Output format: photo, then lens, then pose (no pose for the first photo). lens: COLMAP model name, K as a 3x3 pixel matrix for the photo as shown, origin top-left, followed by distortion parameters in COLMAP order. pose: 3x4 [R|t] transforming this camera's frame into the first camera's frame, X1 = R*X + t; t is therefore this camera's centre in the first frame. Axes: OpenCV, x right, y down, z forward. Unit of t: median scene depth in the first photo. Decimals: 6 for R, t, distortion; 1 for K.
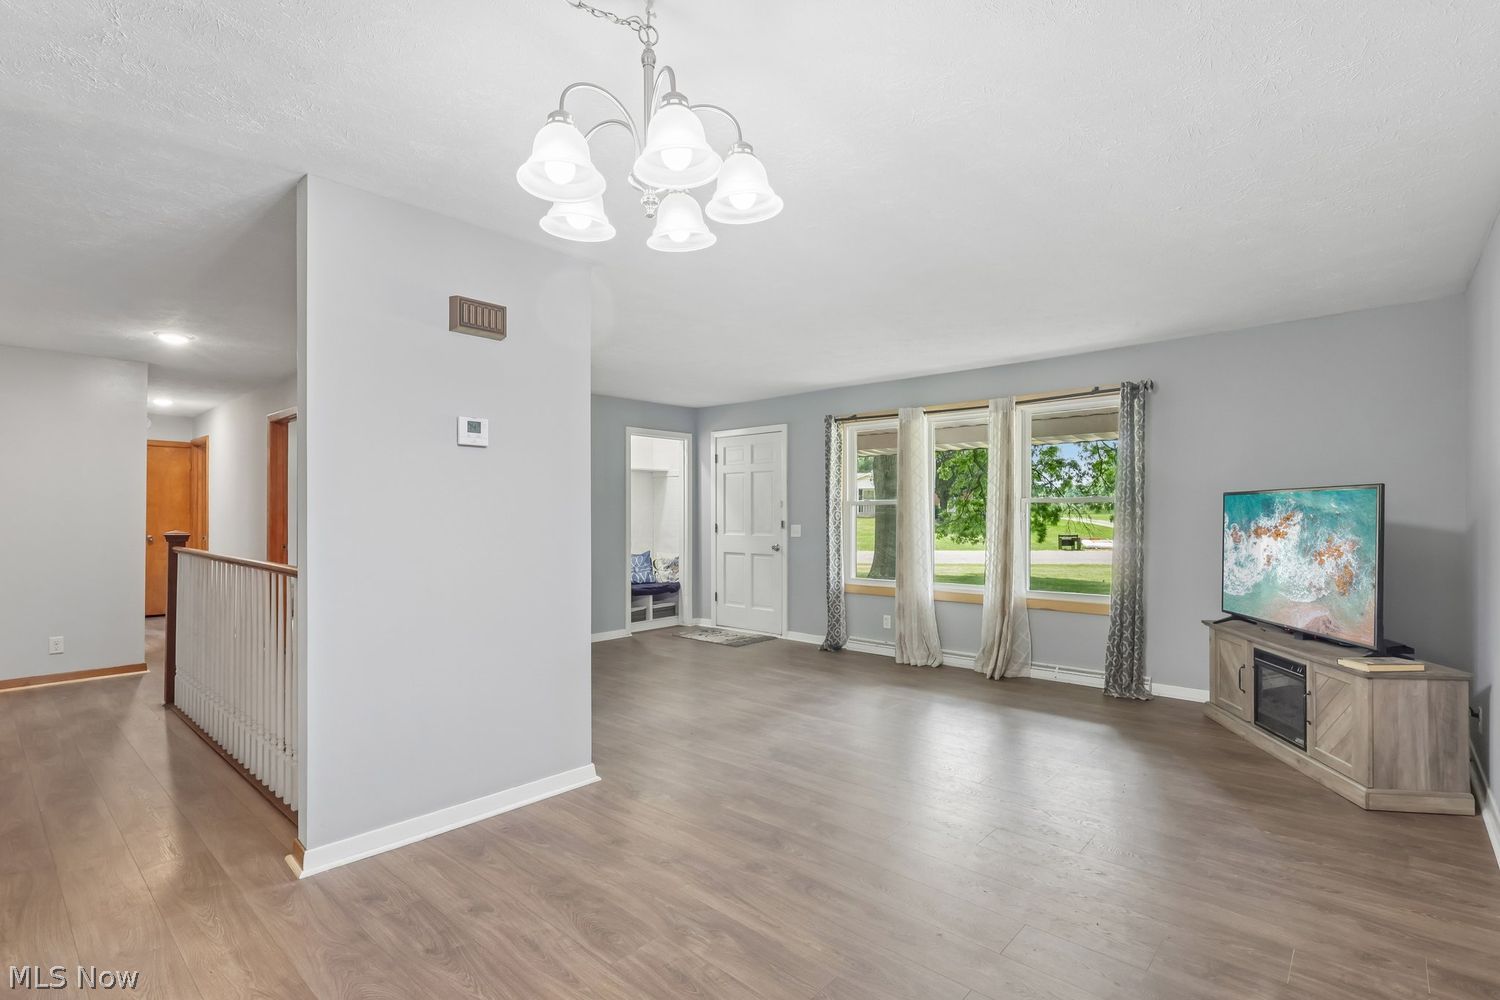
lens RADIAL K [[705.7, 0, 754.2], [0, 705.7, 514.7], [0, 0, 1]] dist [-0.001828, 0.000020]
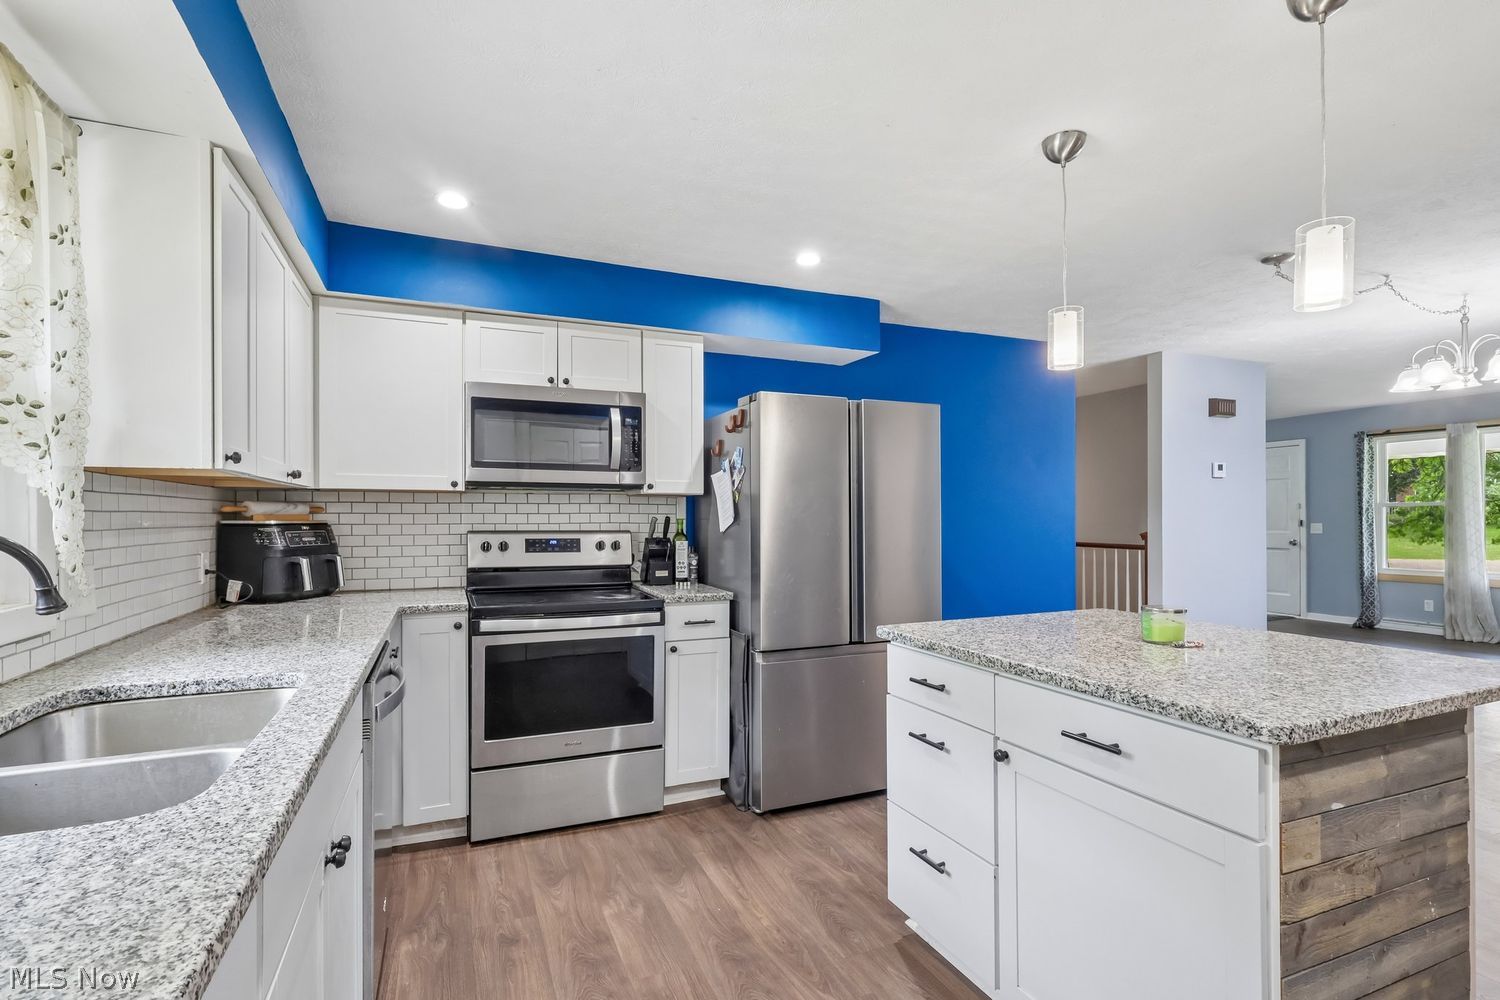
lens RADIAL K [[705.7, 0, 754.2], [0, 705.7, 514.7], [0, 0, 1]] dist [-0.001828, 0.000020]
pose [[0.908426, -0.010895, -0.417904, -0.334809], [0.009479, 0.999940, -0.005464, -0.003137], [0.417939, 0.001003, 0.908475, -0.524430]]
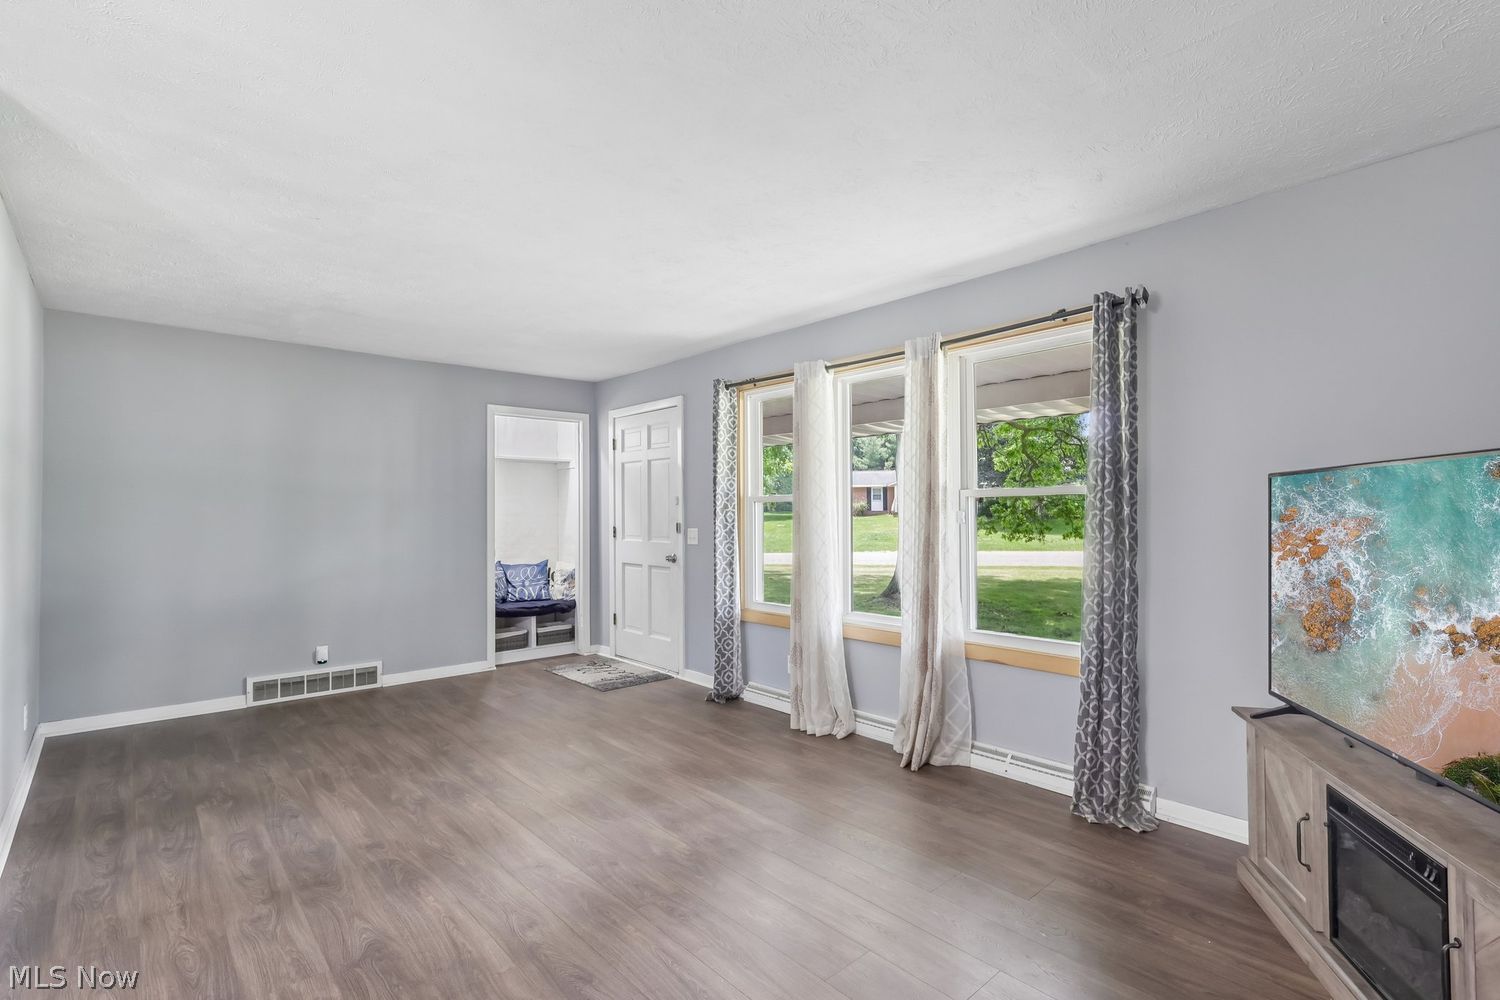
lens RADIAL K [[699.2, 0, 750.0], [0, 699.2, 500.0], [0, 0, 1]] dist [-0.001755, -0.000296]
pose [[0.993842, -0.003975, -0.110732, 0.222468], [0.001587, 0.999765, -0.021638, 0.000145], [0.110792, 0.021329, 0.993615, 0.286032]]
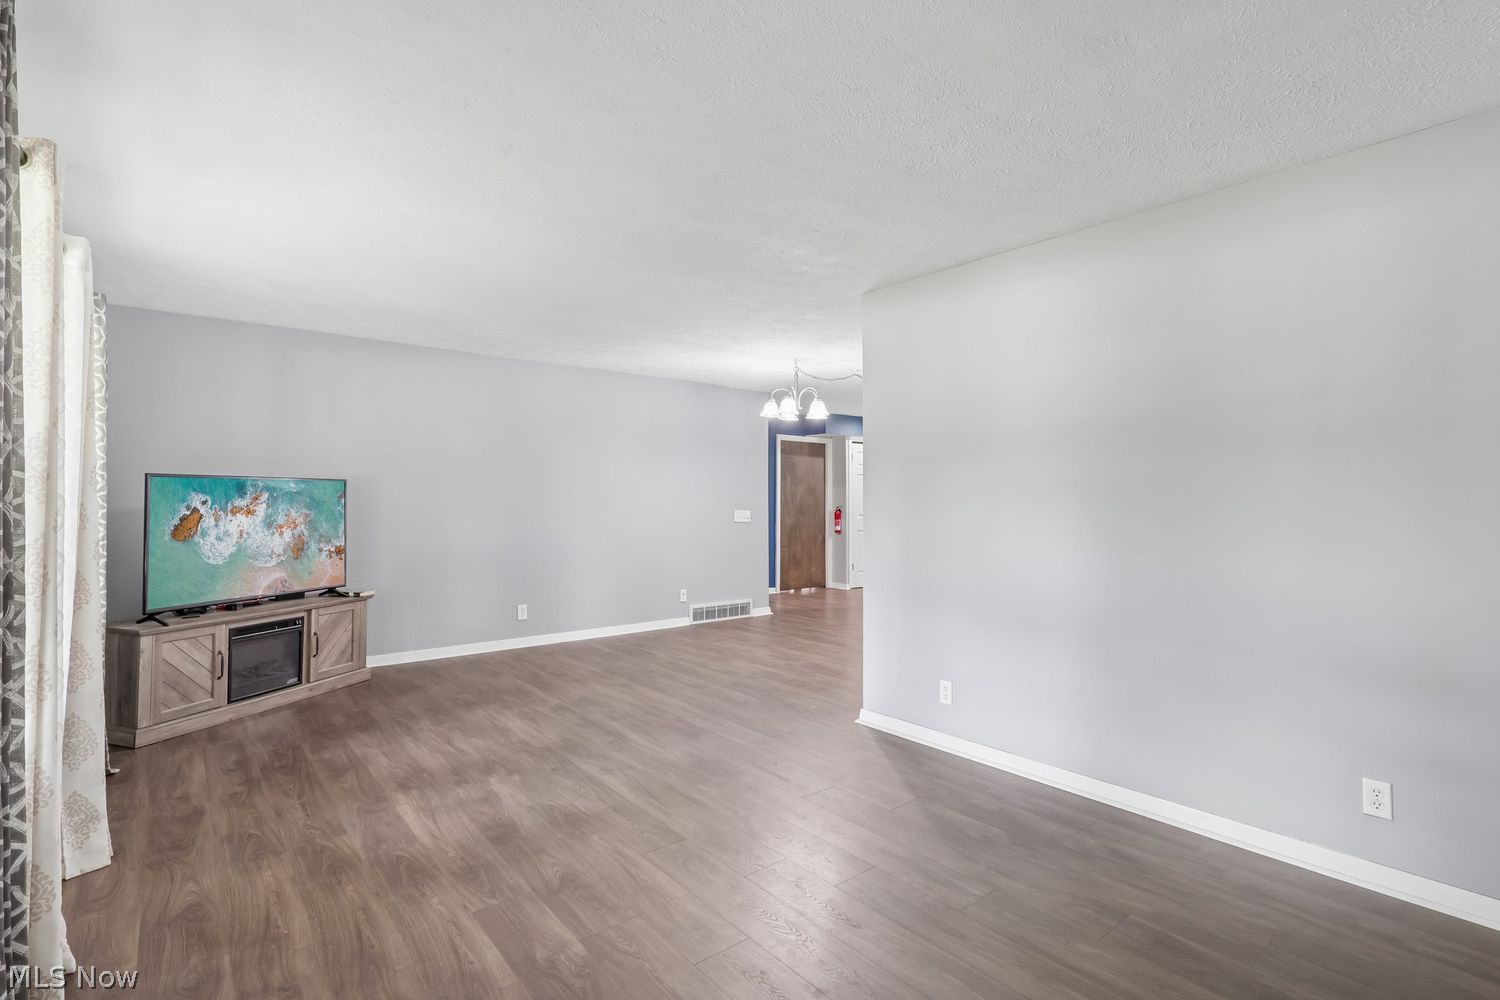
lens RADIAL K [[700.5, 0, 741.6], [0, 700.5, 507.6], [0, 0, 1]] dist [-0.001939, -0.000783]
pose [[-0.986714, -0.004243, 0.162411, -0.114128], [-0.002705, 0.999949, 0.009688, 0.000667], [-0.162444, 0.009120, -0.986676, 1.150483]]
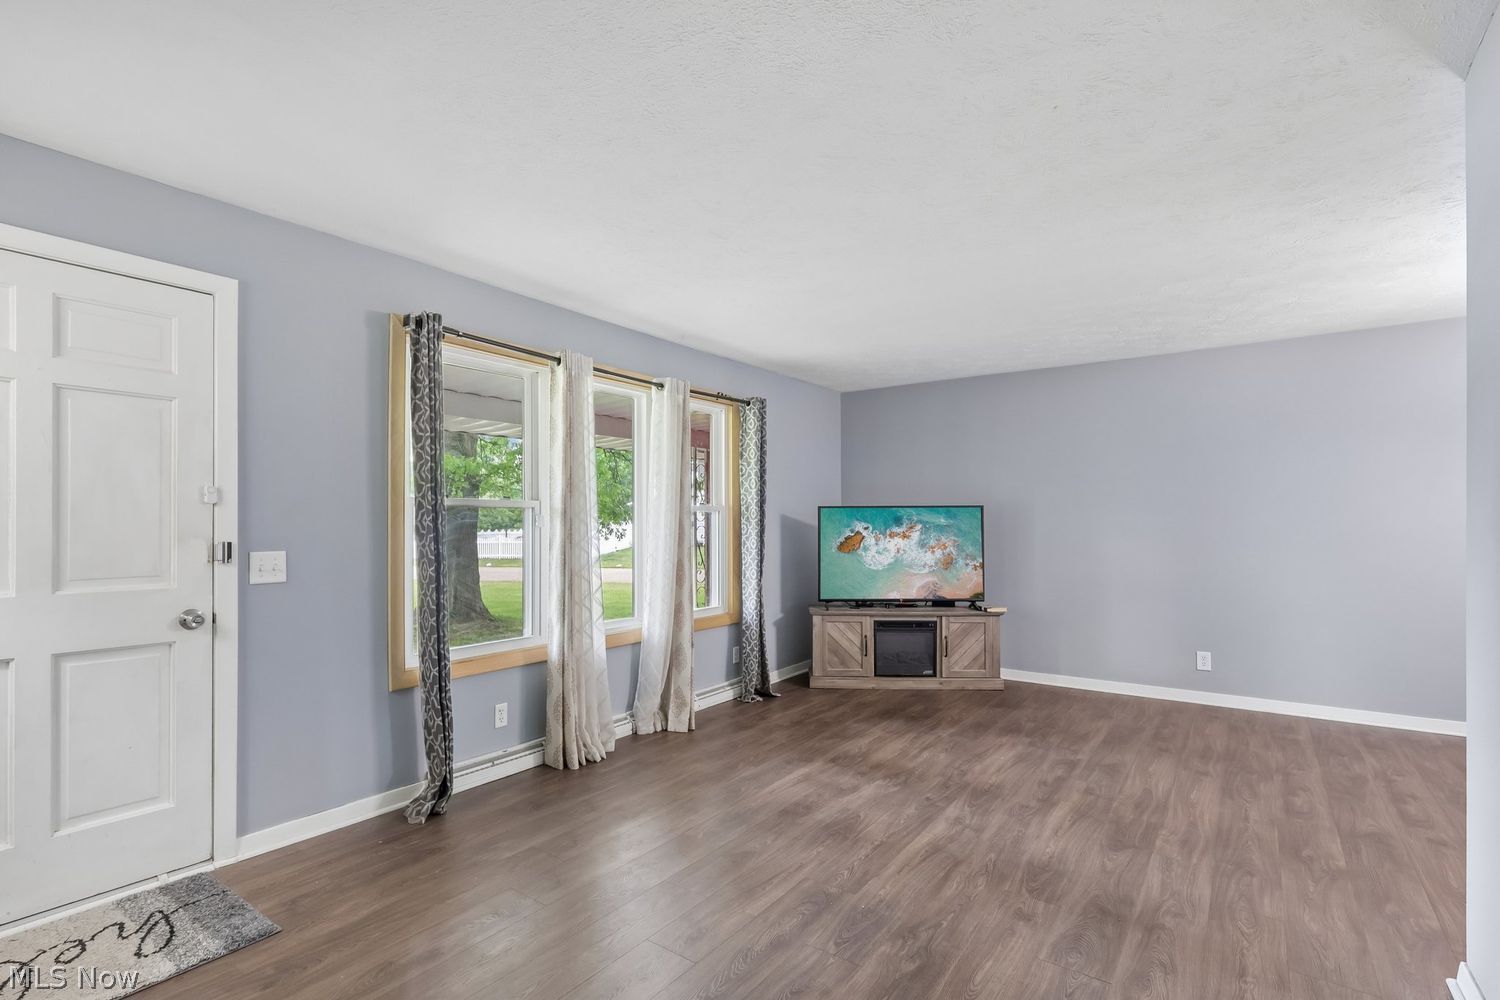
lens RADIAL K [[705.5, 0, 740.5], [0, 705.5, 523.4], [0, 0, 1]] dist [-0.001557, 0.000112]
pose [[-0.099215, 0.000700, 0.995066, -0.384479], [0.003051, 0.999995, -0.000399, -0.000066], [-0.995061, 0.002996, -0.099216, 0.854245]]
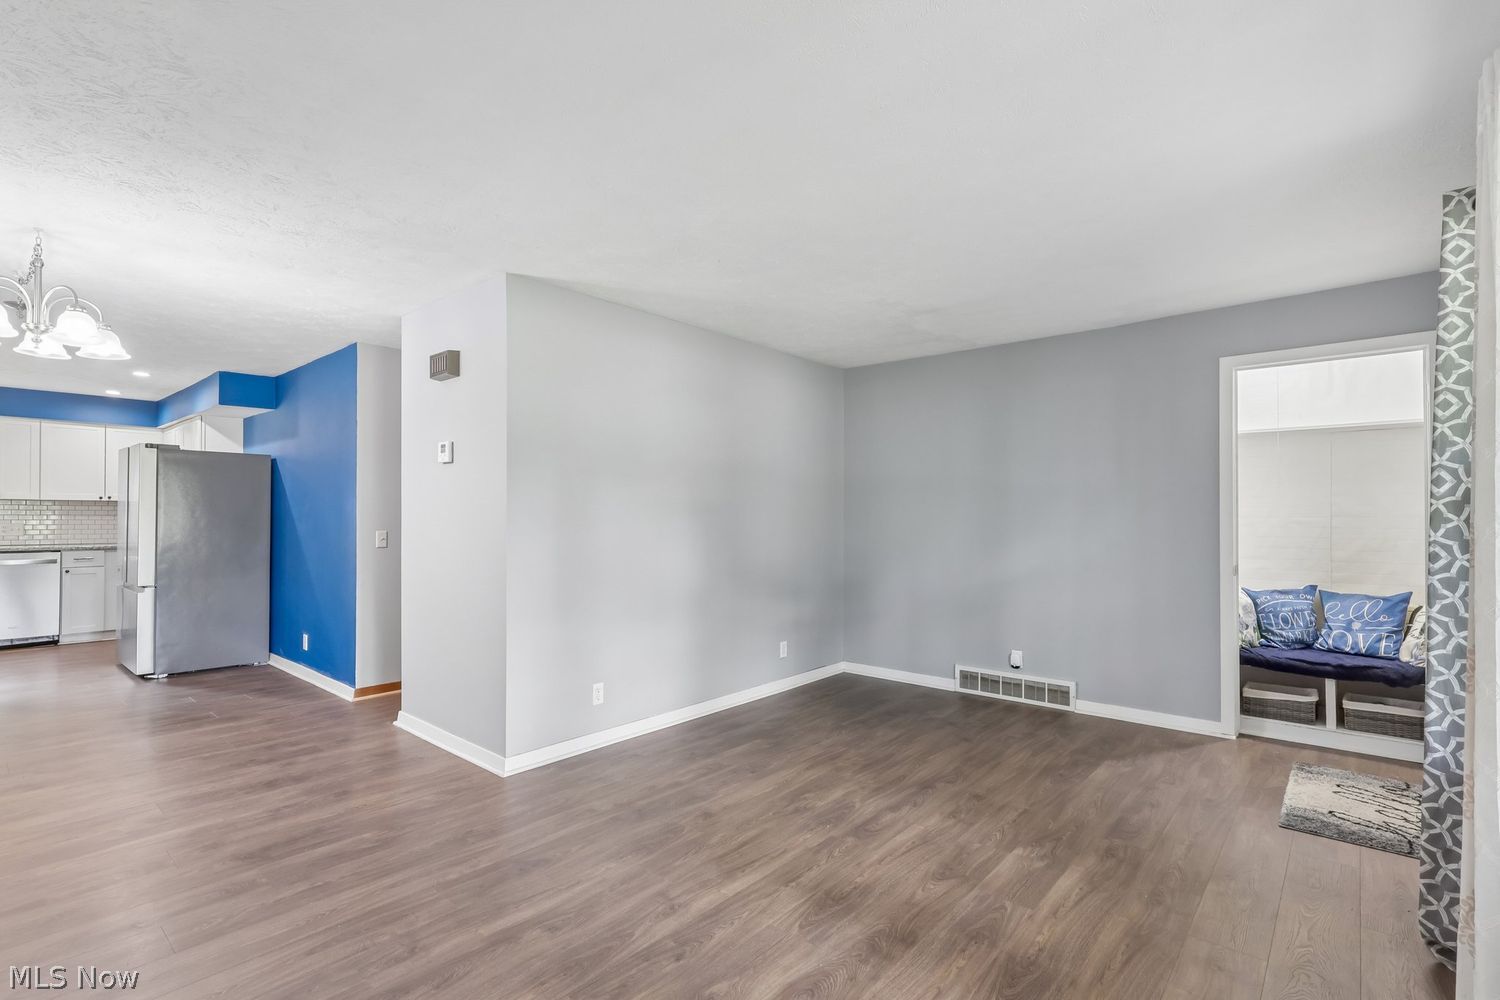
lens RADIAL K [[696.8, 0, 739.9], [0, 696.8, 510.3], [0, 0, 1]] dist [0.000459, 0.000018]
pose [[0.004204, -0.009404, -0.999947, 0.413208], [-0.000510, 0.999956, -0.009406, 0.000593], [0.999991, 0.000549, 0.004199, 0.698423]]
